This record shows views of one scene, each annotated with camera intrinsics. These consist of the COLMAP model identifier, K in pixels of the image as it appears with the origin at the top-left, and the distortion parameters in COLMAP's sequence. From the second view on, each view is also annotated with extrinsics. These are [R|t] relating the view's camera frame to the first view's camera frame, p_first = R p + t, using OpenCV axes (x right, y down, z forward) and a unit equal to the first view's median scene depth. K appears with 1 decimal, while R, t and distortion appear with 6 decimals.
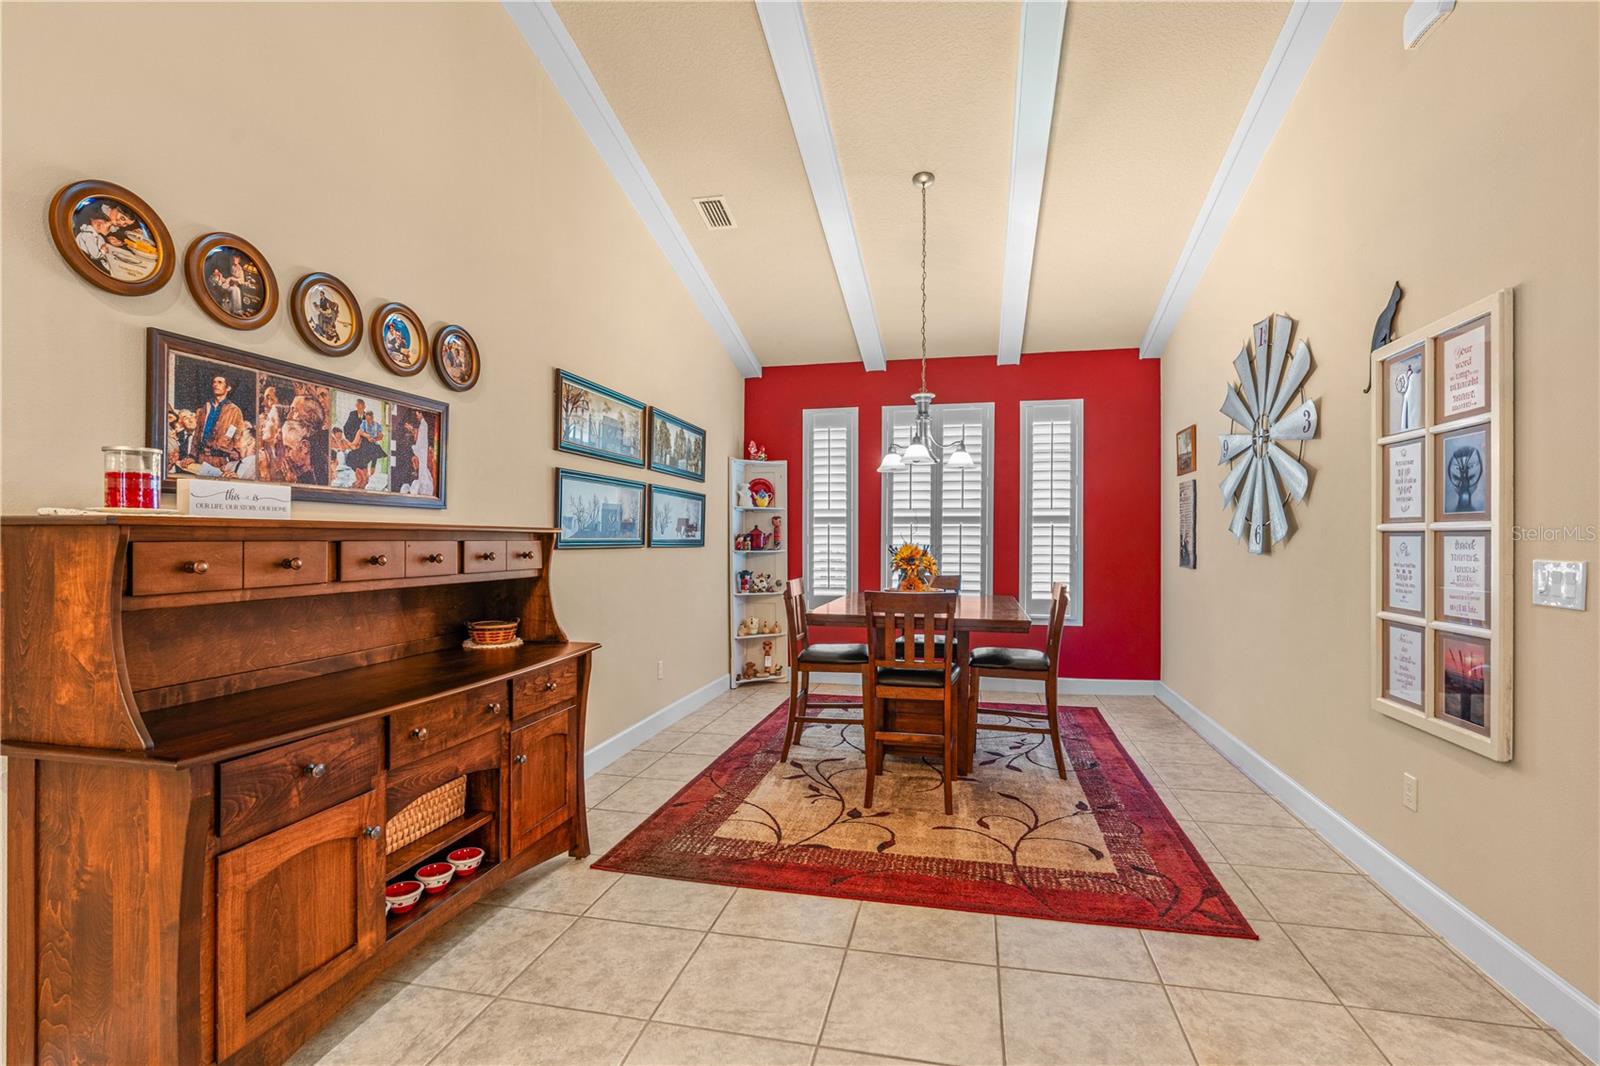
lens RADIAL K [[747.6, 0, 800.0], [0, 747.6, 533.0], [0, 0, 1]] dist [-0.000528, -0.000295]
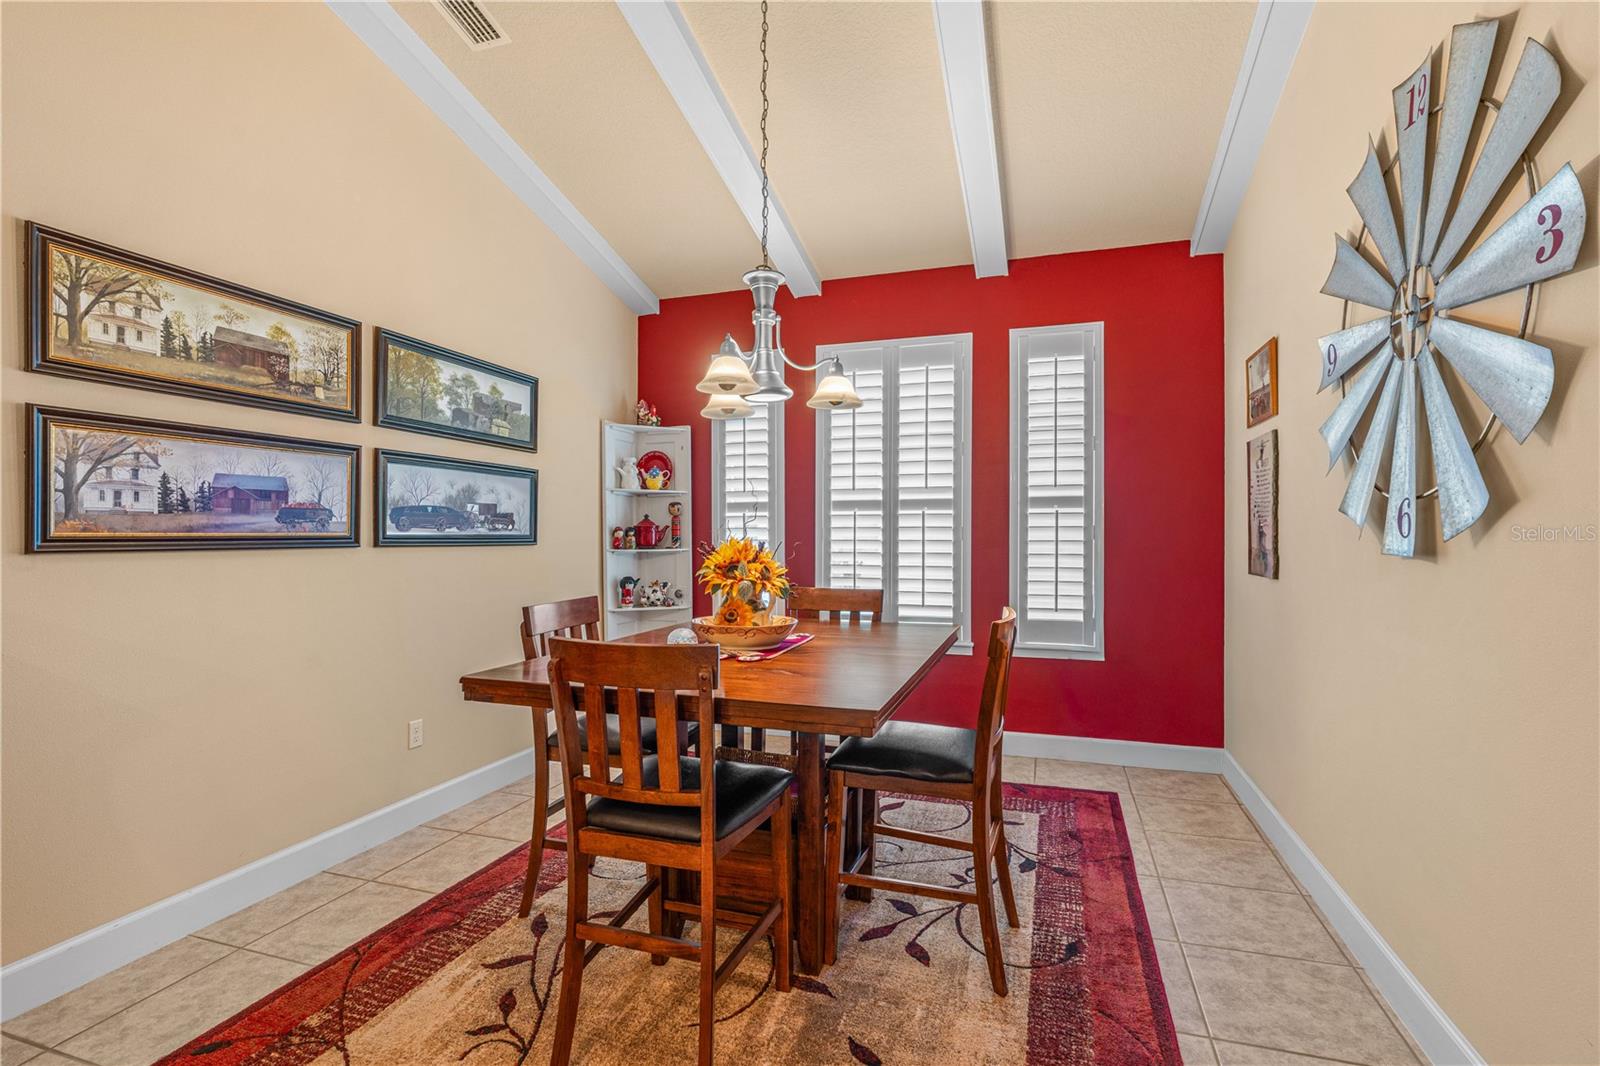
lens RADIAL K [[747.6, 0, 800.0], [0, 747.6, 533.0], [0, 0, 1]] dist [-0.000528, -0.000295]
pose [[0.995364, -0.006014, -0.095996, 0.198351], [0.006671, 0.999956, 0.006528, 0.004638], [0.095952, -0.007138, 0.995360, 0.354025]]
